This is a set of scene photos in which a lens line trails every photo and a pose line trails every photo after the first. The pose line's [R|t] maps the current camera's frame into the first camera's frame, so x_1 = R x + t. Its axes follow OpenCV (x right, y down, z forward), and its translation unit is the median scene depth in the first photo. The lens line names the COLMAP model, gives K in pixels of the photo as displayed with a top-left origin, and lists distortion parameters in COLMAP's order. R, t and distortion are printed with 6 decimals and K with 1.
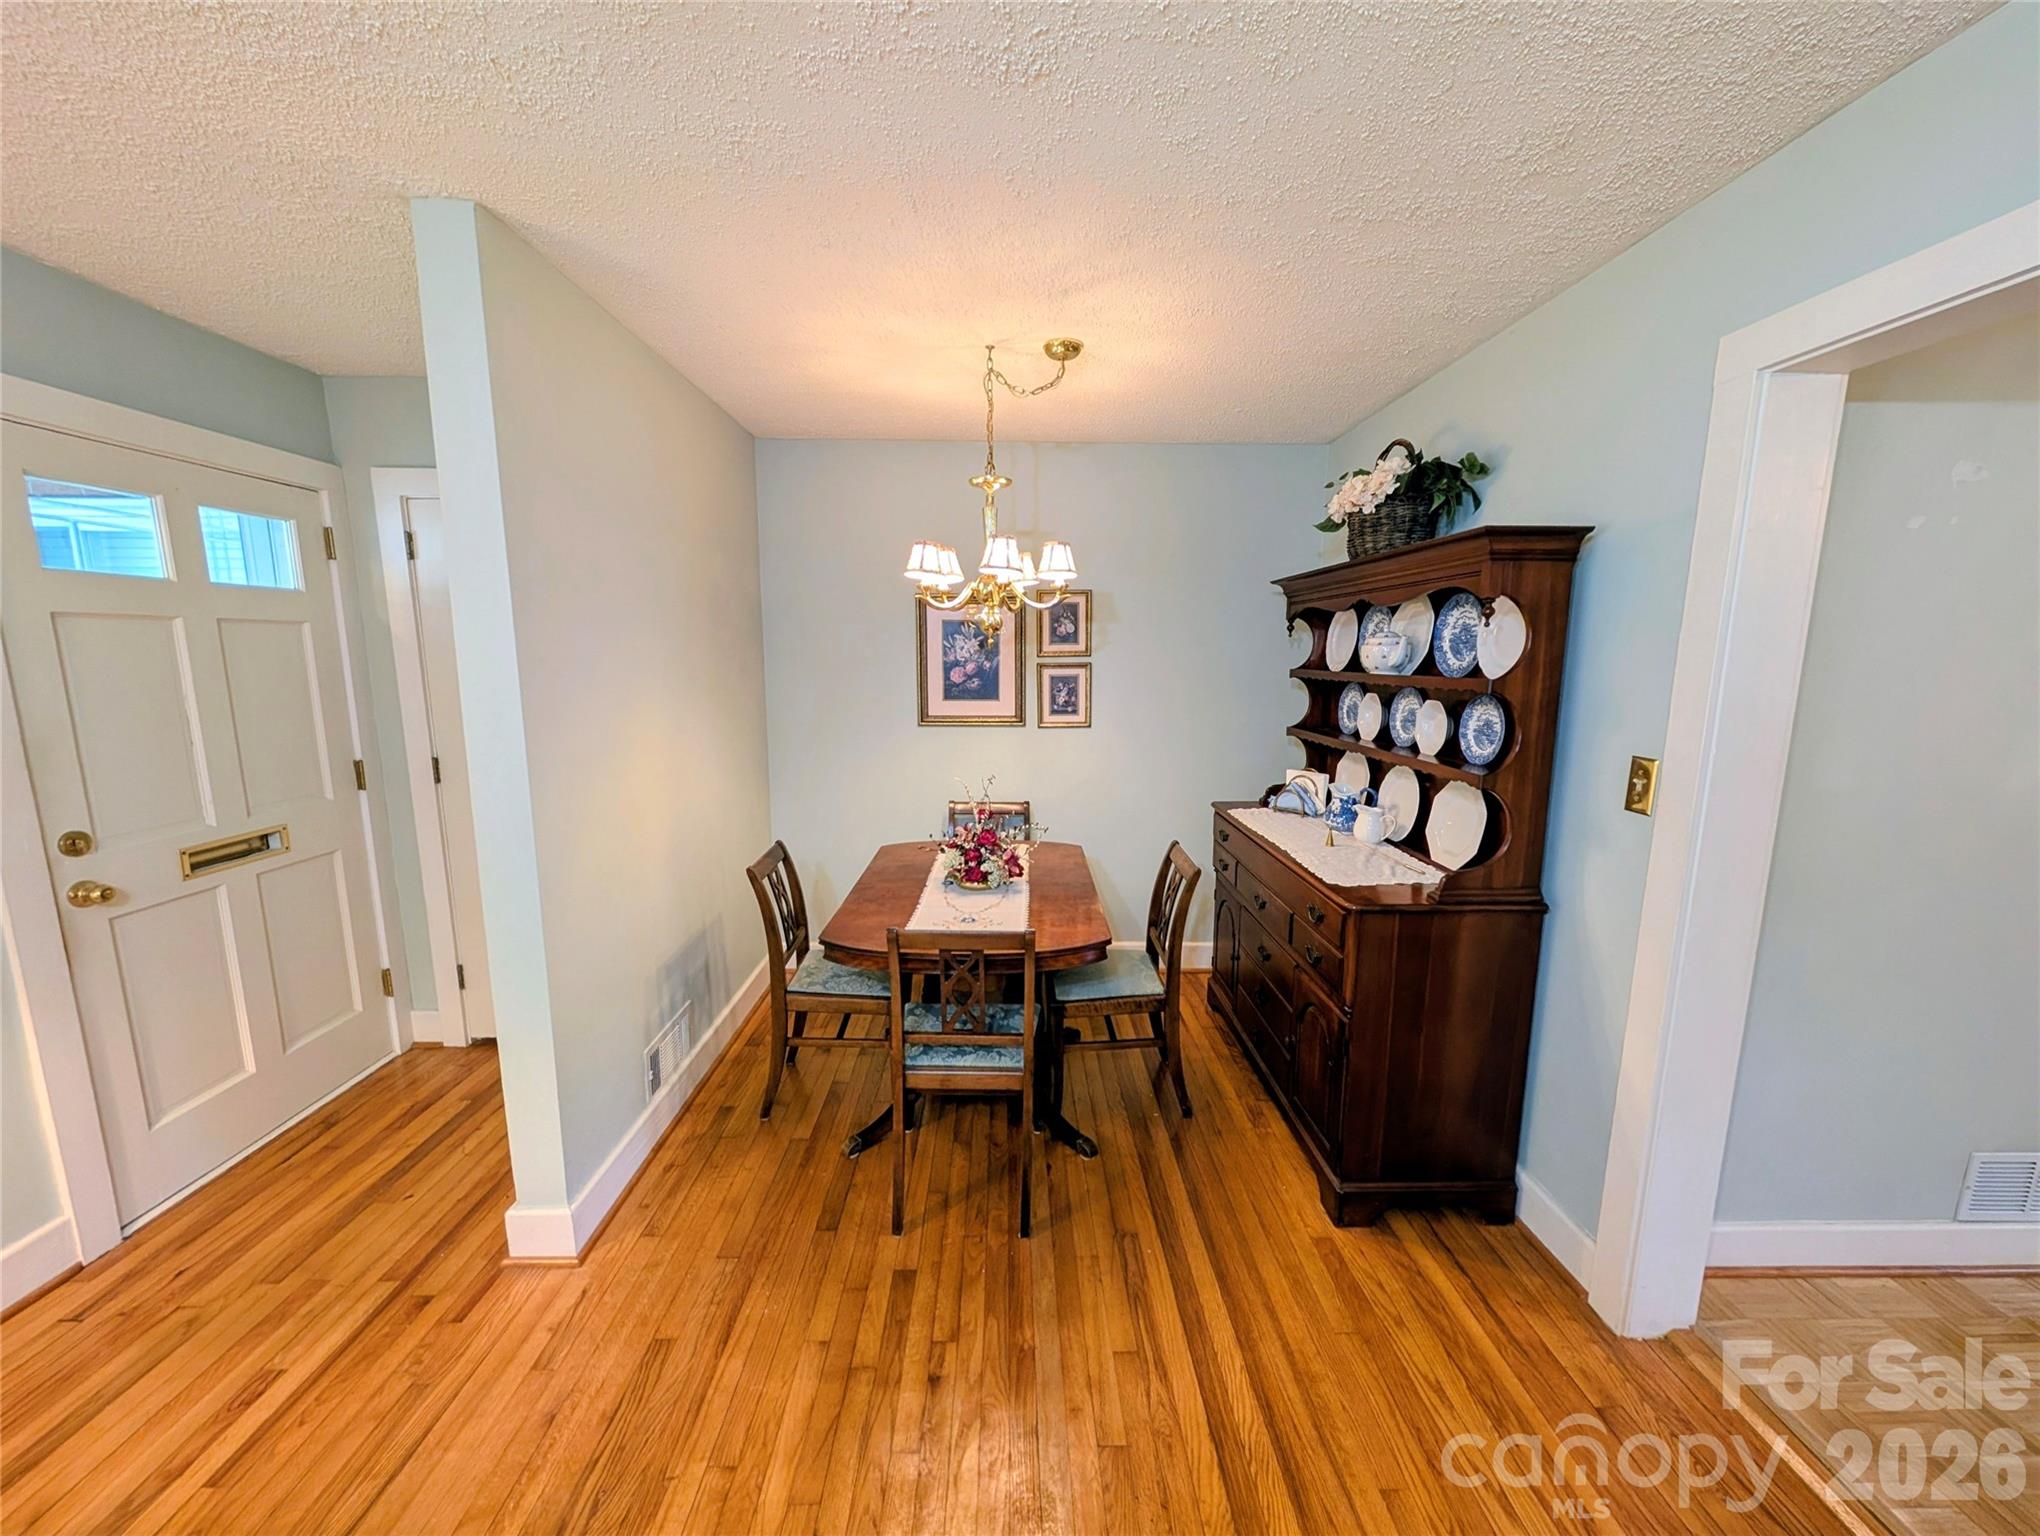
lens RADIAL K [[770.5, 0, 1018.1], [0, 770.5, 774.5], [0, 0, 1]] dist [0.001554, 0.000594]
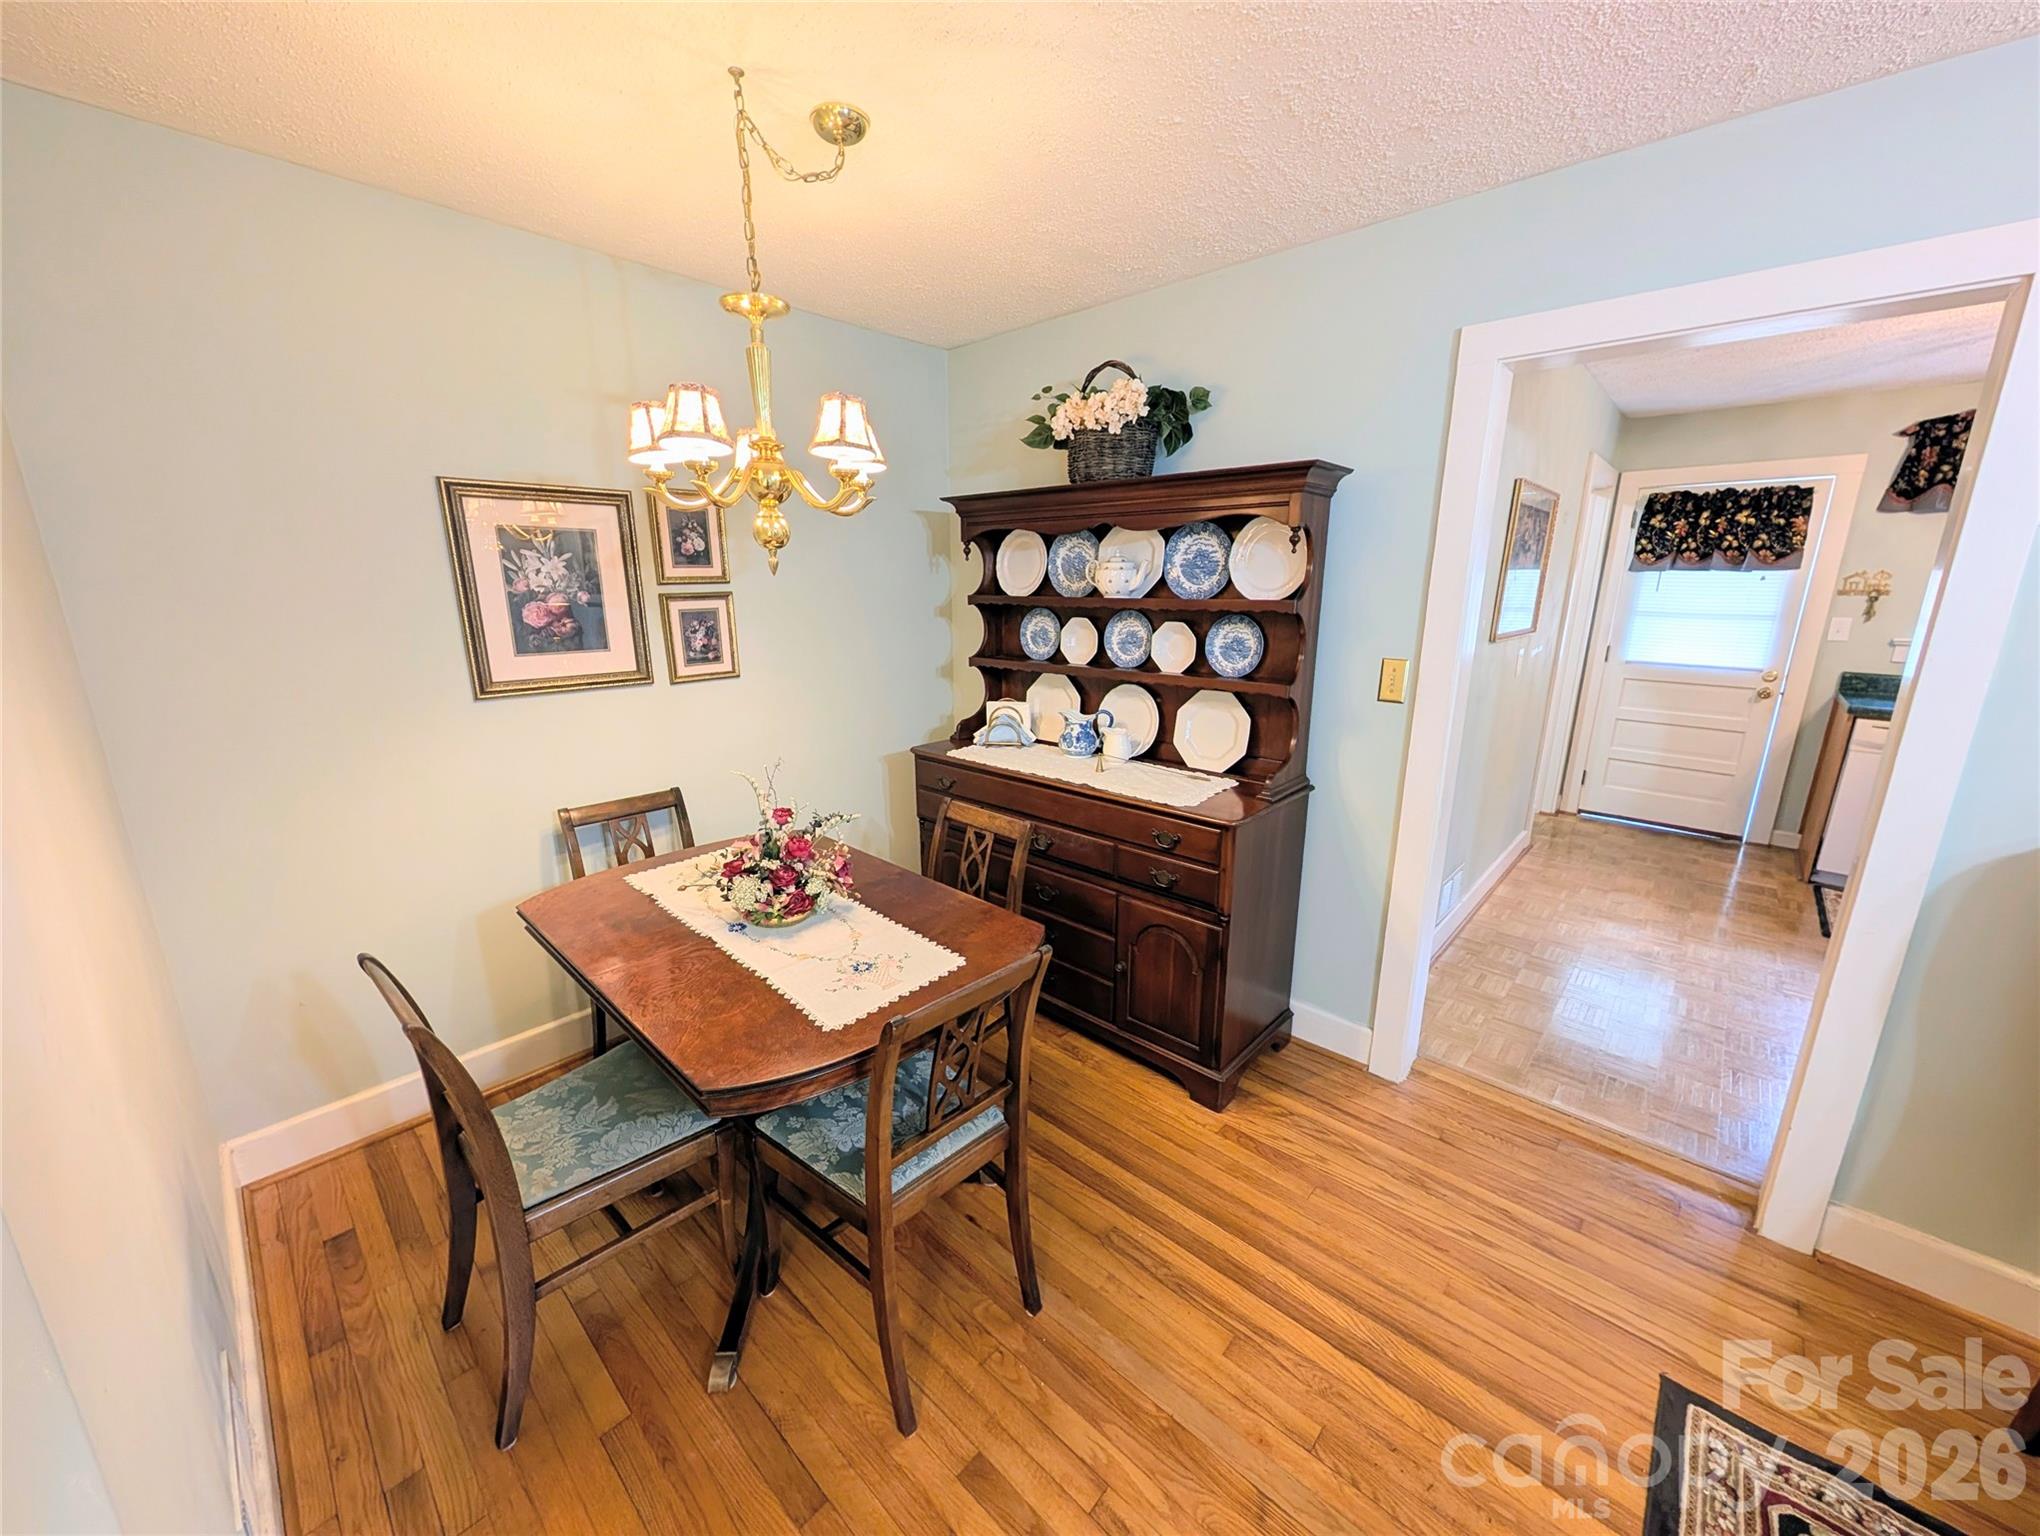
lens RADIAL K [[770.5, 0, 1018.1], [0, 770.5, 774.5], [0, 0, 1]] dist [0.001554, 0.000594]
pose [[0.691457, -0.181023, 0.699370, -0.385413], [0.116014, 0.983356, 0.139827, -0.058642], [-0.713041, -0.015548, 0.700950, 0.371916]]
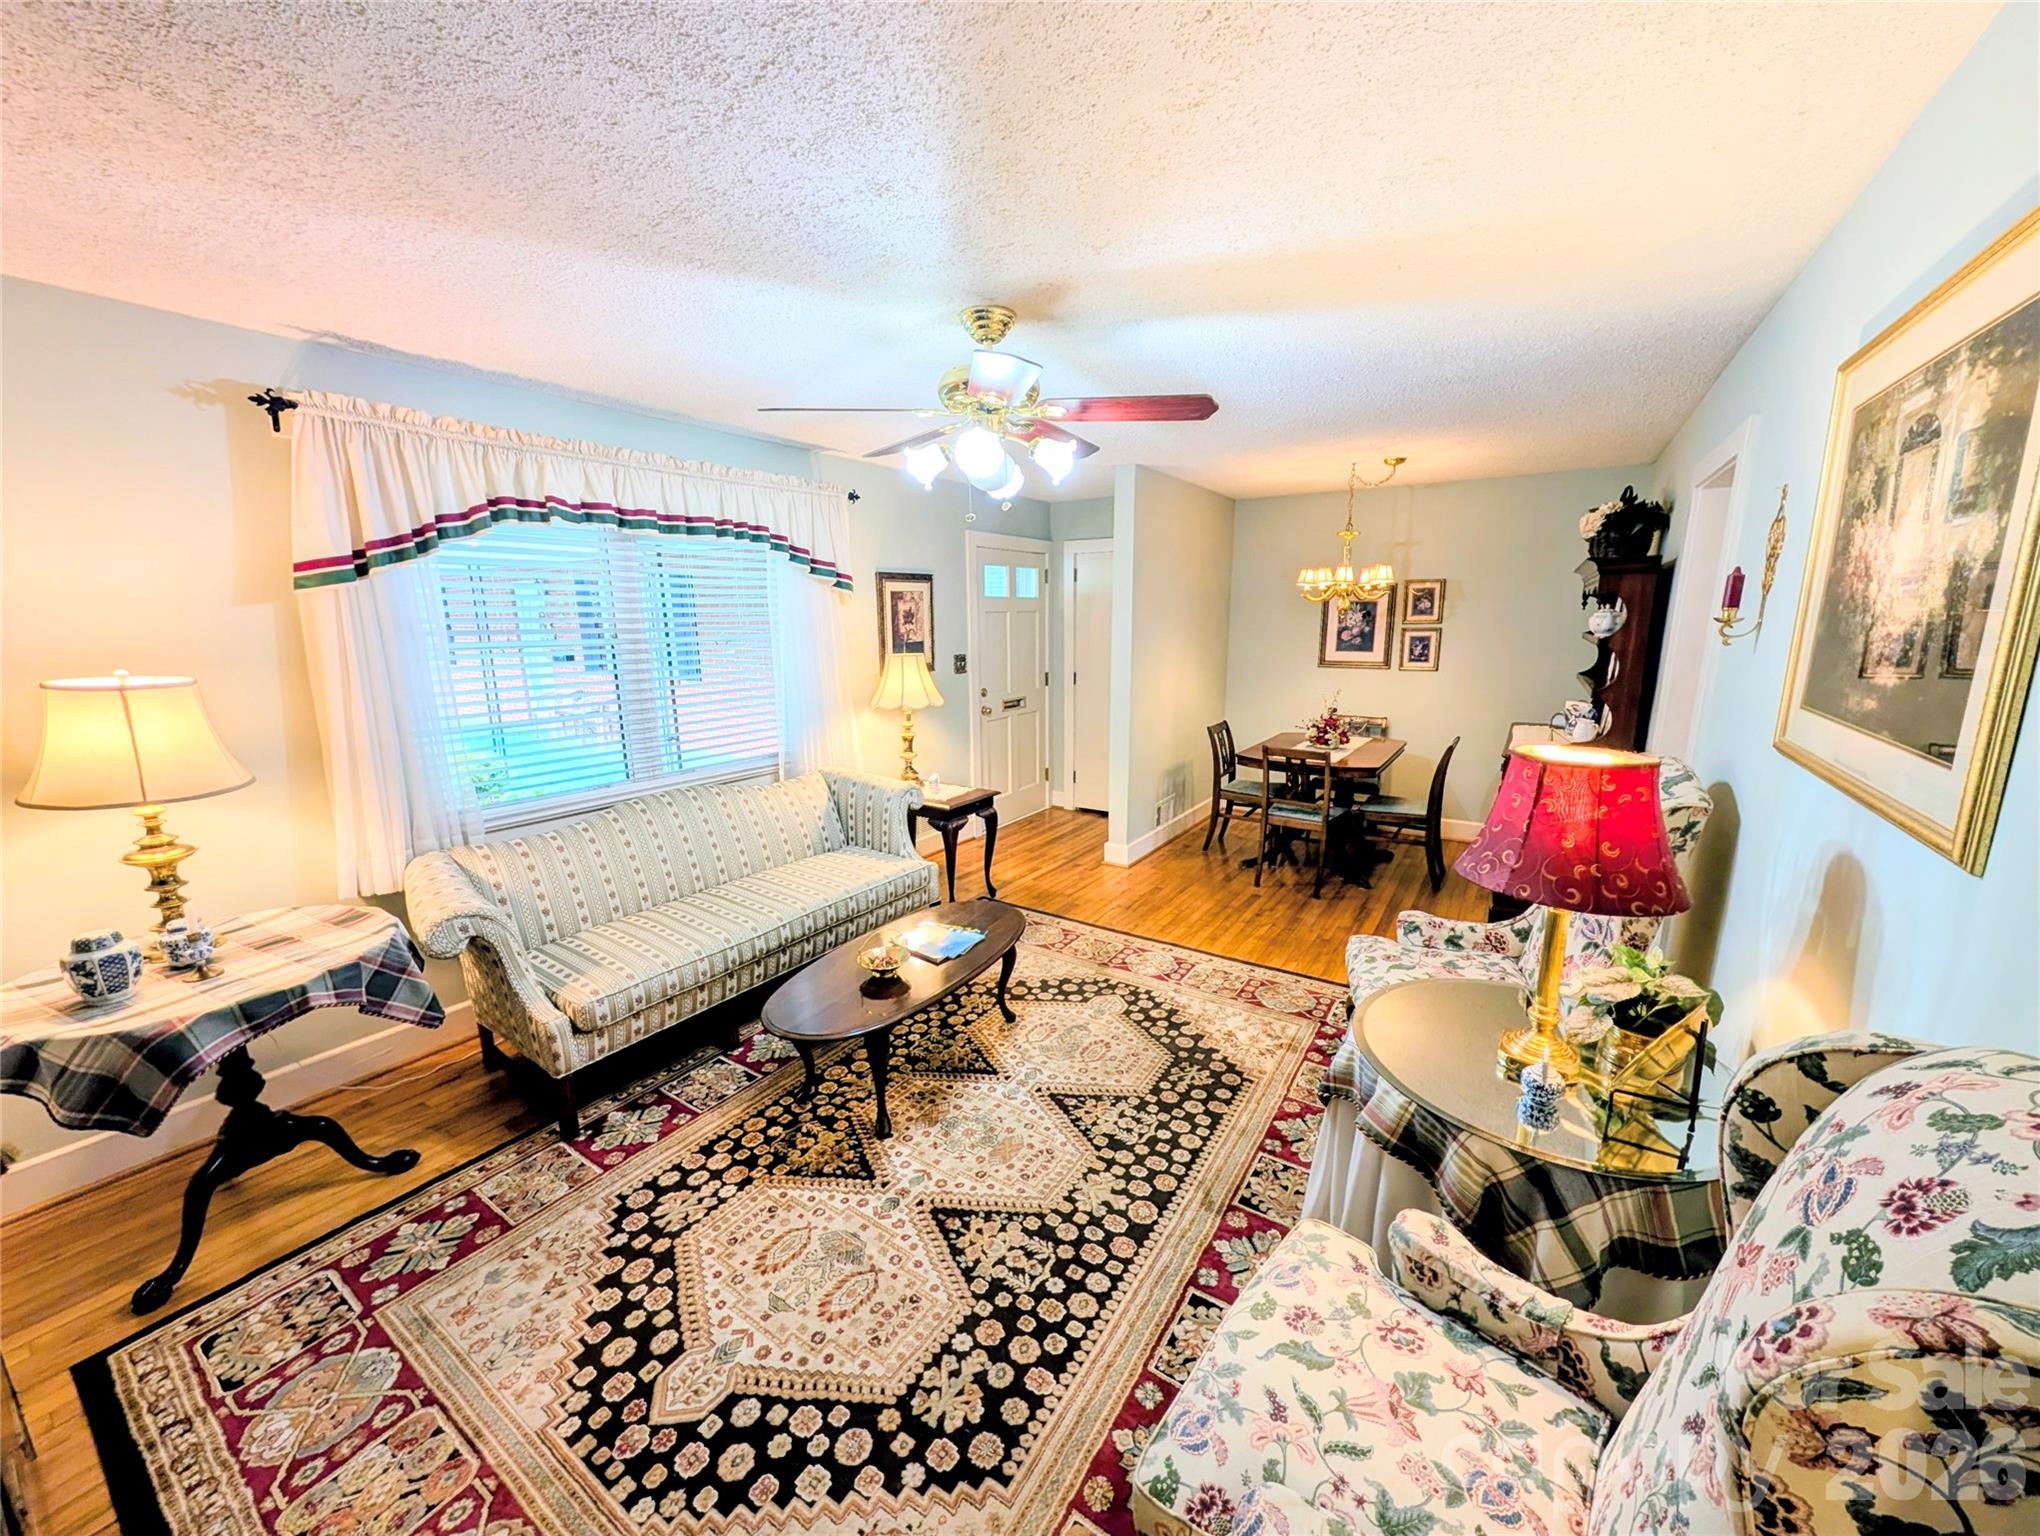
lens RADIAL K [[770.5, 0, 1018.1], [0, 770.5, 774.5], [0, 0, 1]] dist [0.001554, 0.000594]
pose [[0.824479, 0.105004, -0.556065, 0.395919], [-0.078106, 0.994345, 0.071958, 0.136365], [0.560476, -0.015896, 0.828018, -1.011484]]
